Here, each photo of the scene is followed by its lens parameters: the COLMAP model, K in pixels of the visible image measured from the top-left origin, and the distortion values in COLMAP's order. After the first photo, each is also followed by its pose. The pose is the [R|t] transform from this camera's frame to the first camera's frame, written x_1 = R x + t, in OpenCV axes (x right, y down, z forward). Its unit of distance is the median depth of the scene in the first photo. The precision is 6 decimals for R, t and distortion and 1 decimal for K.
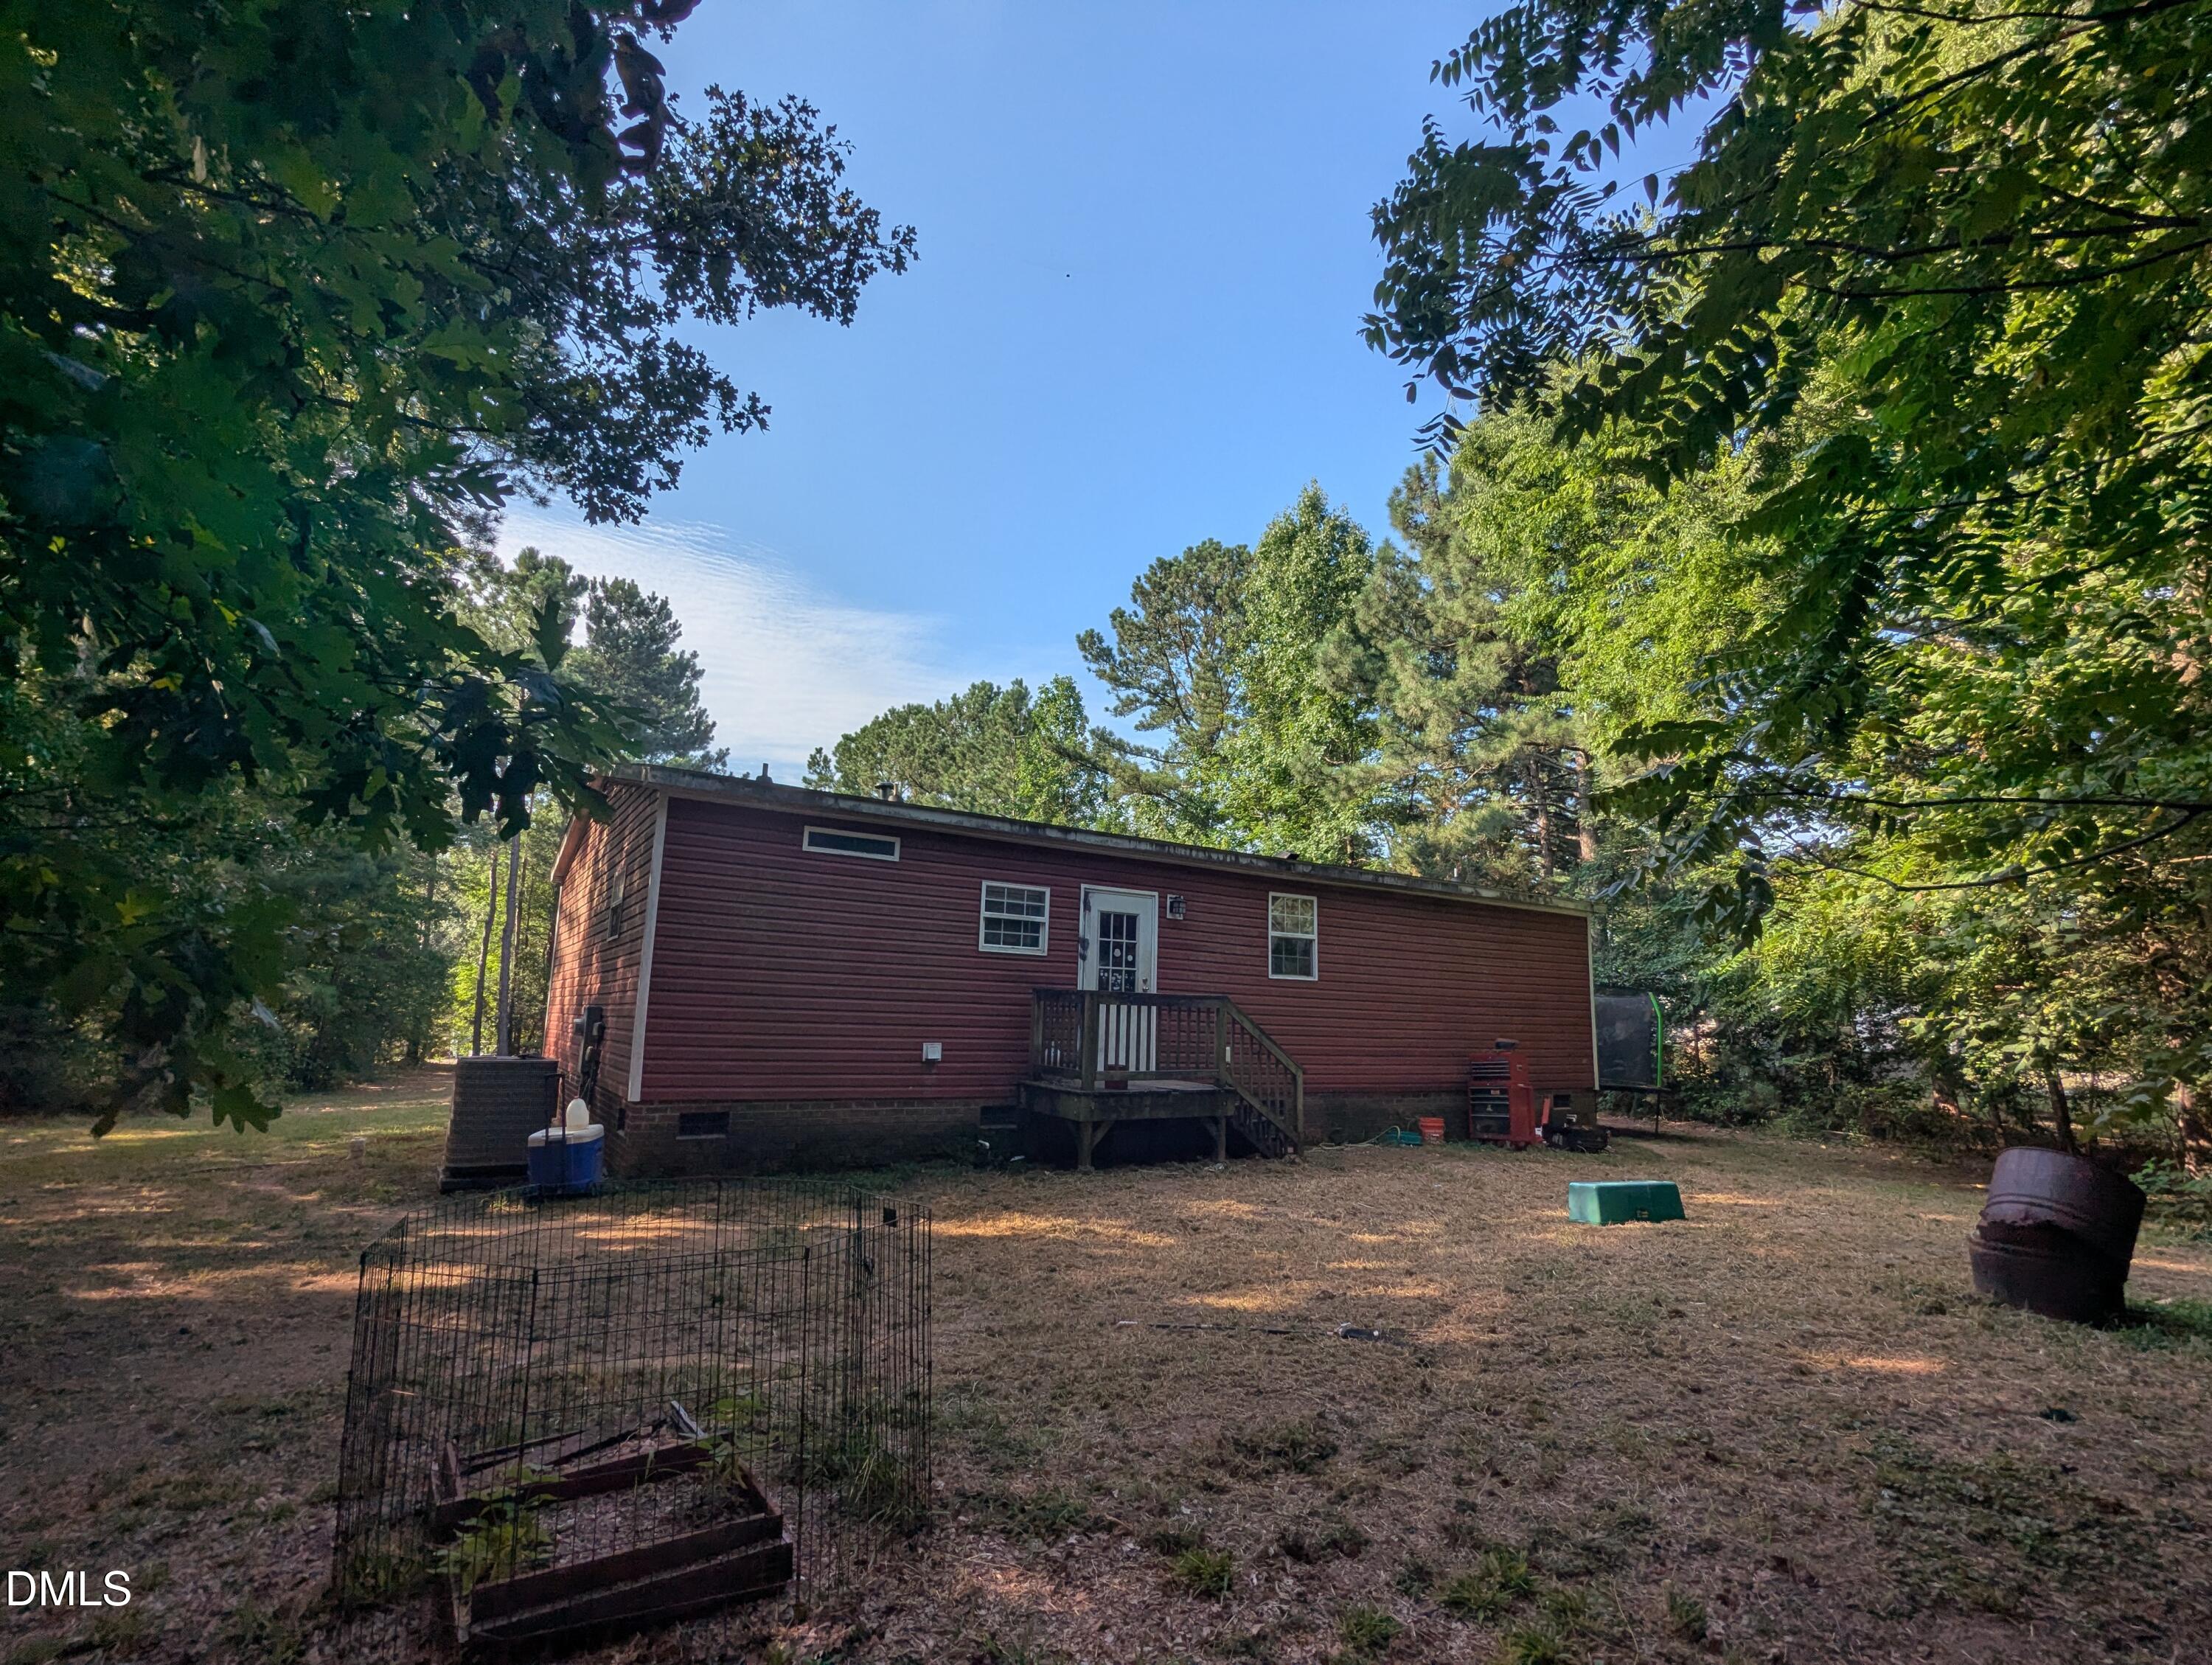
lens RADIAL K [[1035.6, 0, 1106.0], [0, 1035.6, 832.5], [0, 0, 1]] dist [0.001519, -0.000349]
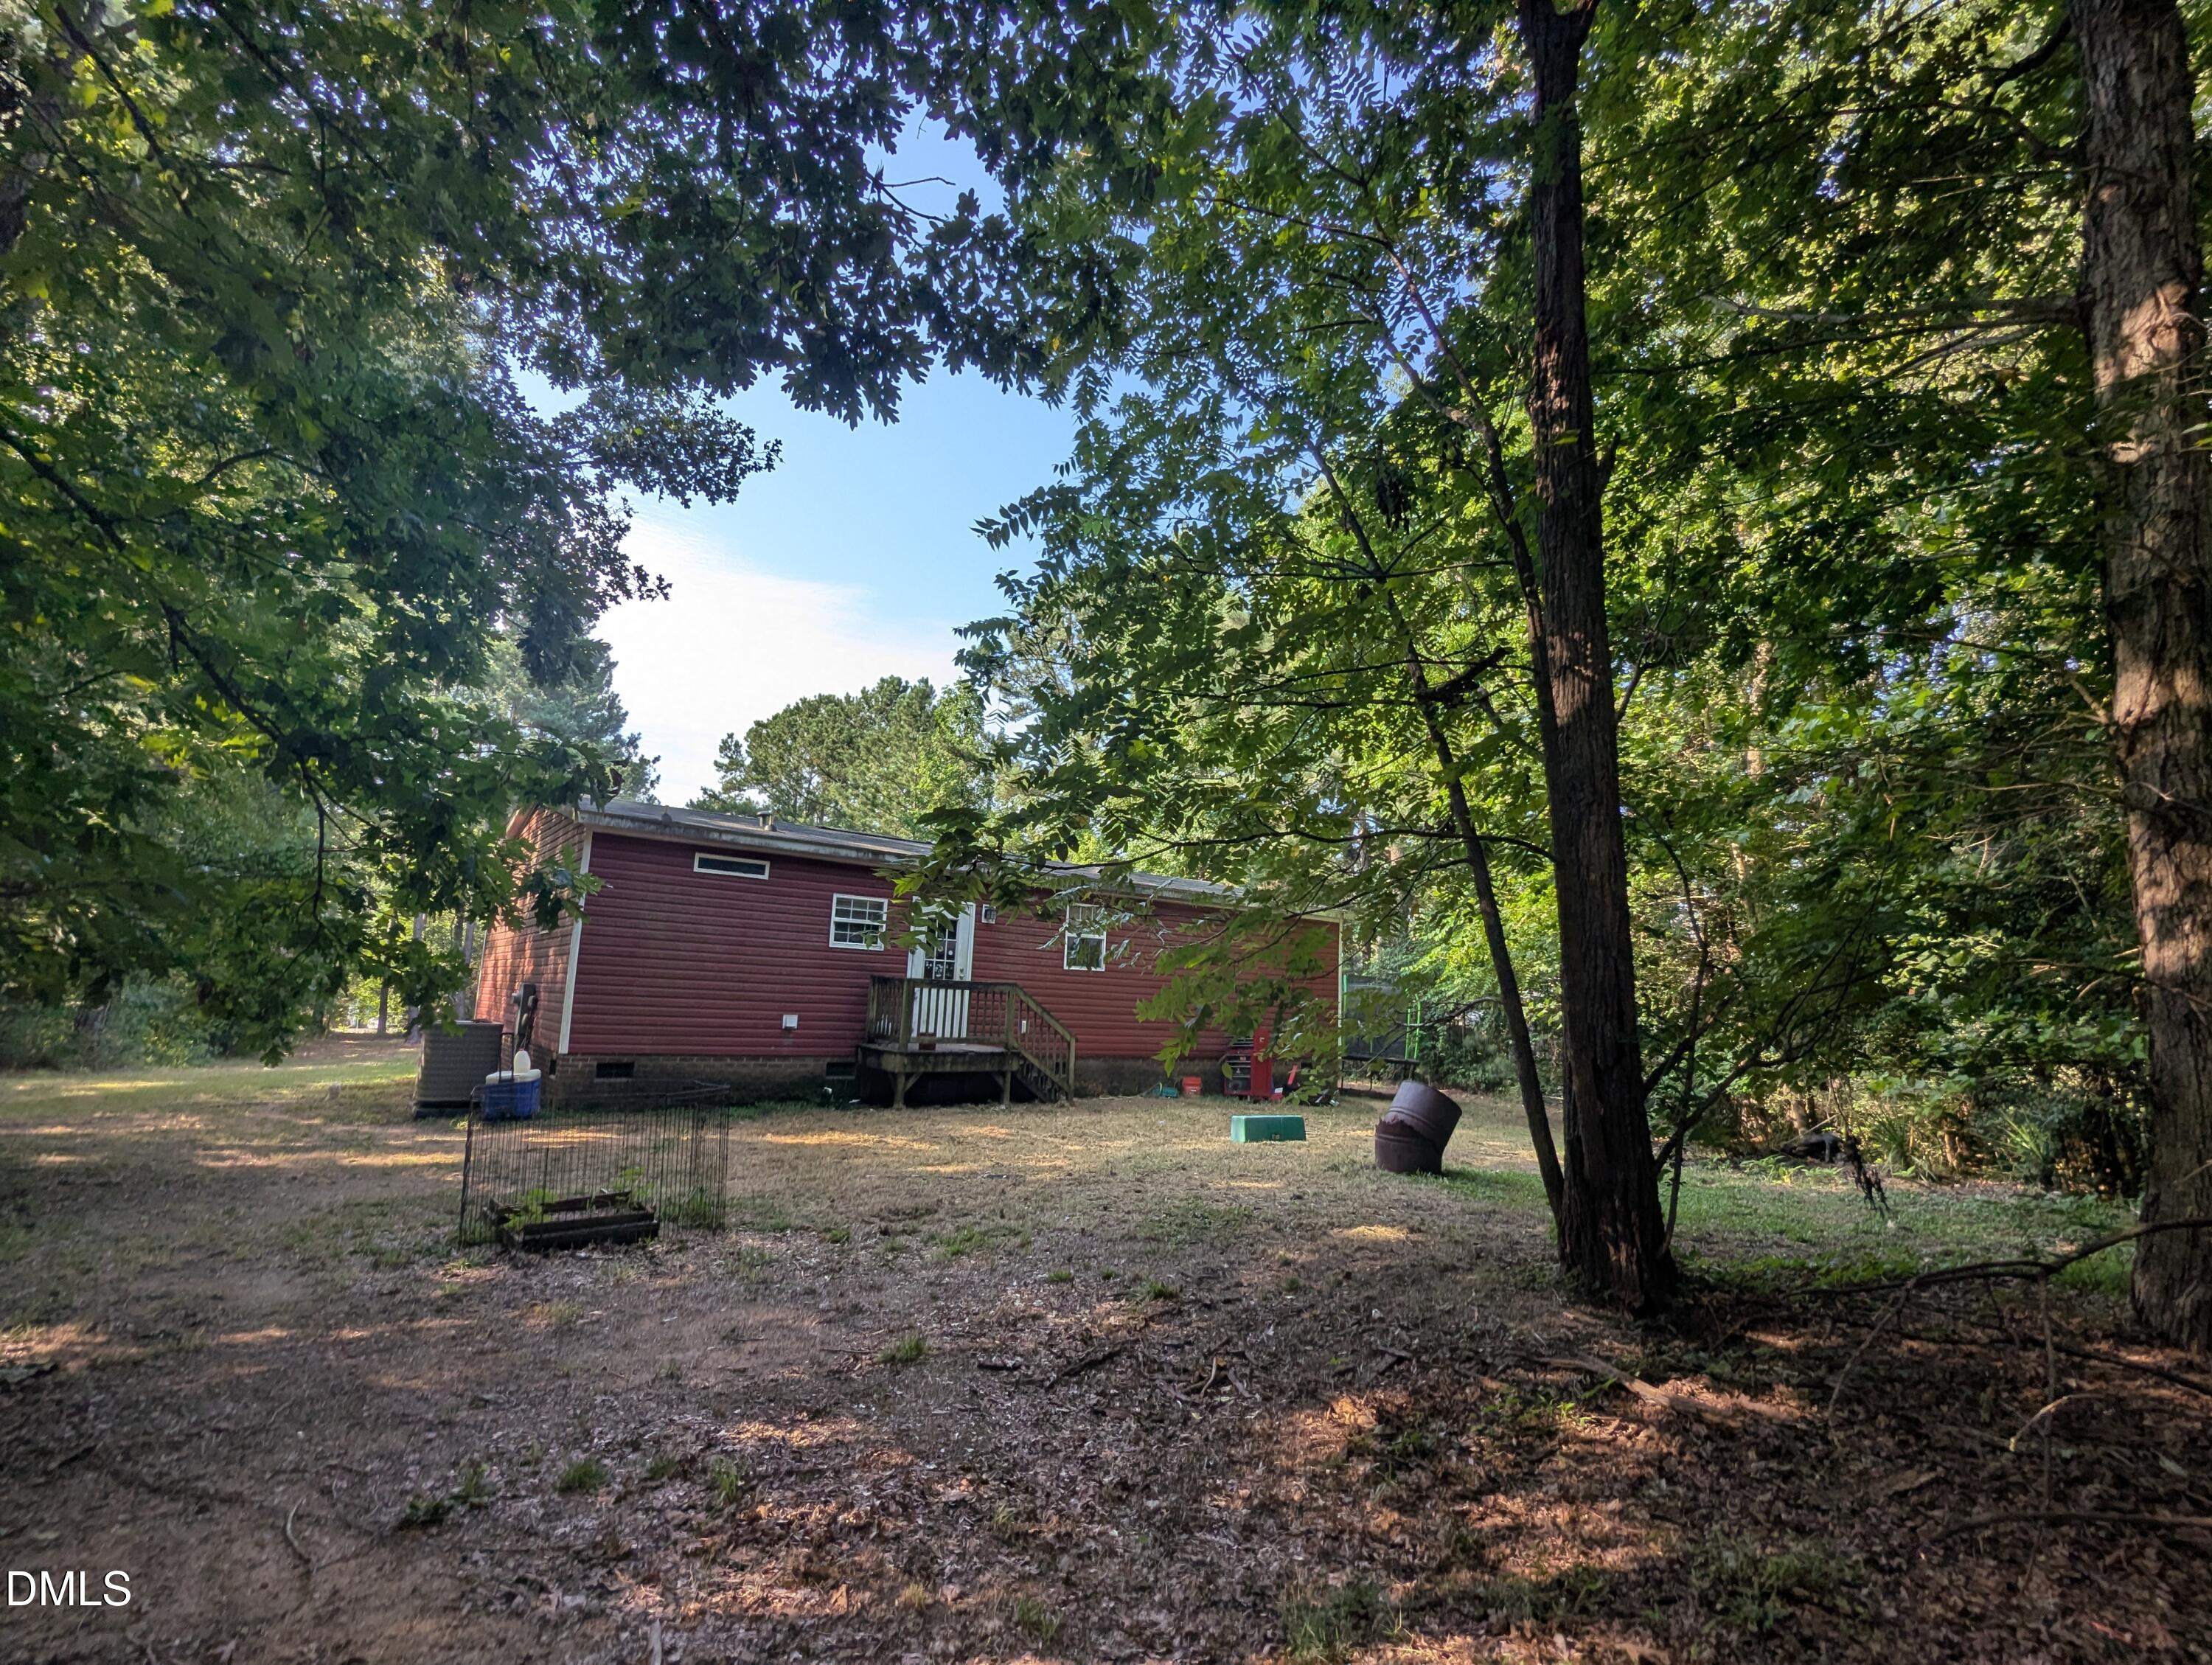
lens RADIAL K [[1035.6, 0, 1106.0], [0, 1035.6, 832.5], [0, 0, 1]] dist [0.001519, -0.000349]
pose [[0.996885, 0.026041, 0.074444, 0.054996], [-0.027424, 0.999469, 0.017620, -0.028028], [-0.073946, -0.019607, 0.997069, -0.150317]]
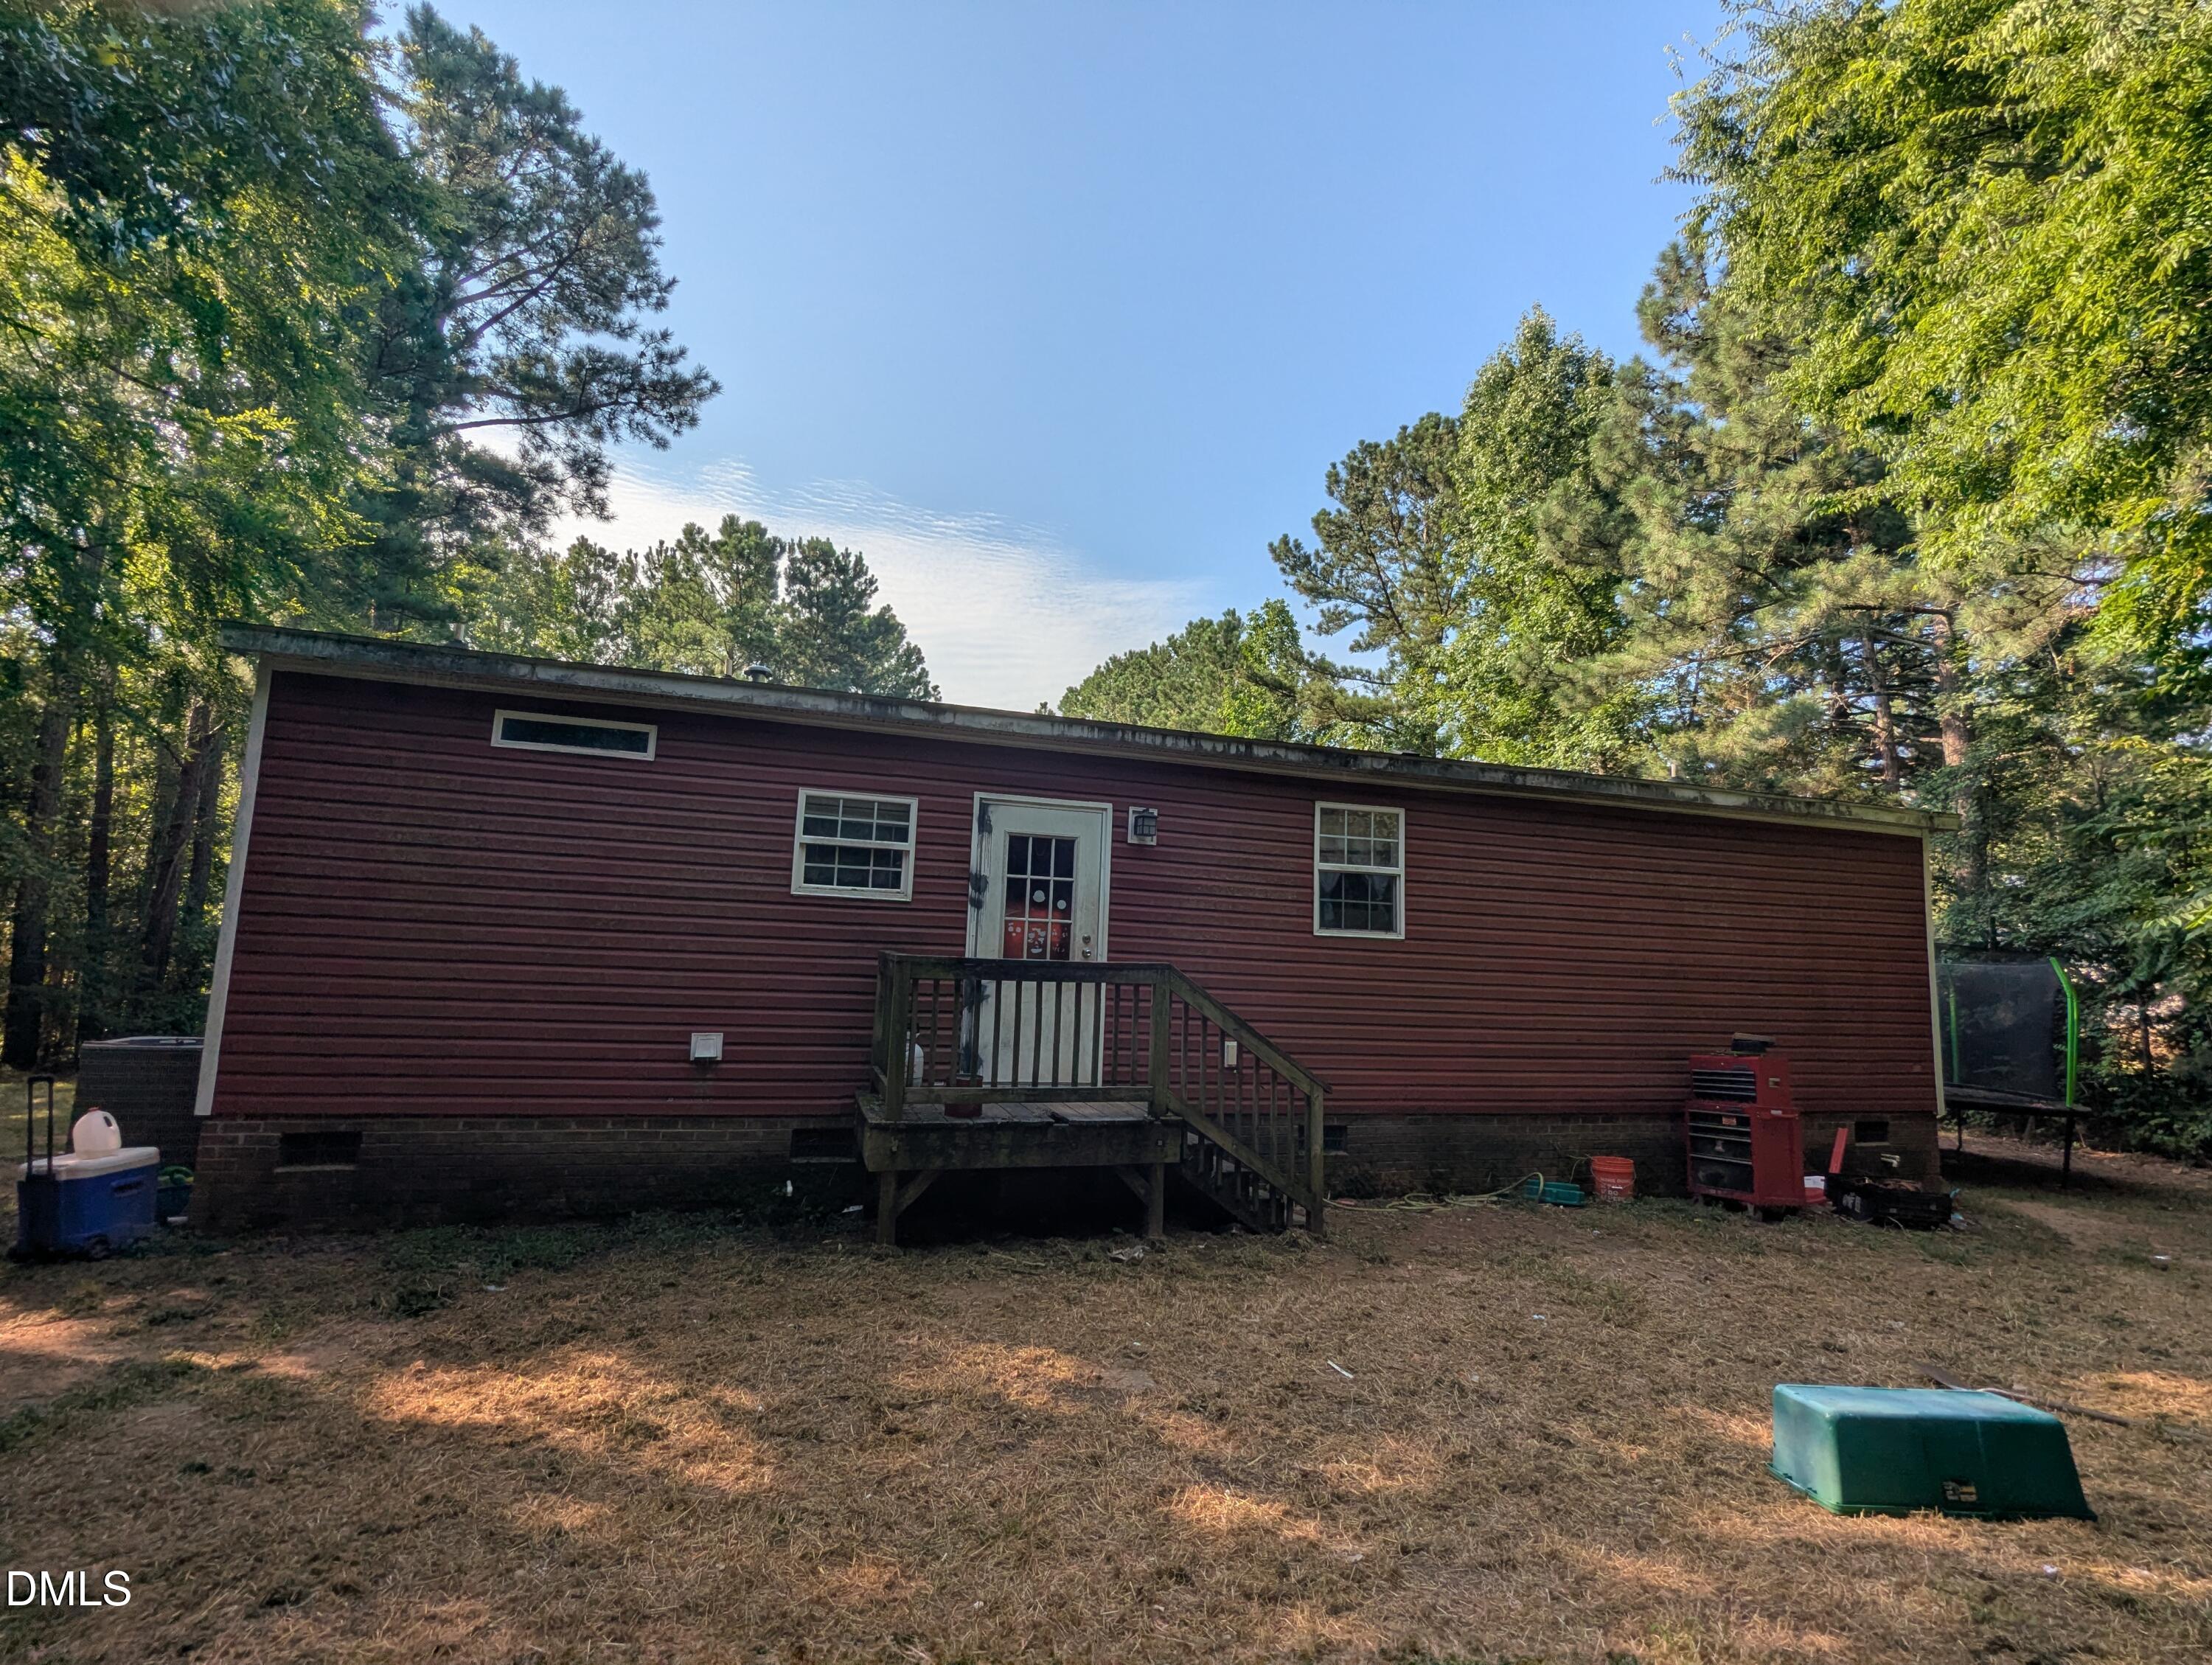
lens RADIAL K [[1037.0, 0, 1106.0], [0, 1037.0, 832.5], [0, 0, 1]] dist [-0.016034, 0.011029]
pose [[0.962221, -0.027653, -0.270862, 0.105766], [0.038279, 0.998688, 0.034027, 0.025580], [0.269565, -0.043110, 0.962017, 0.178880]]
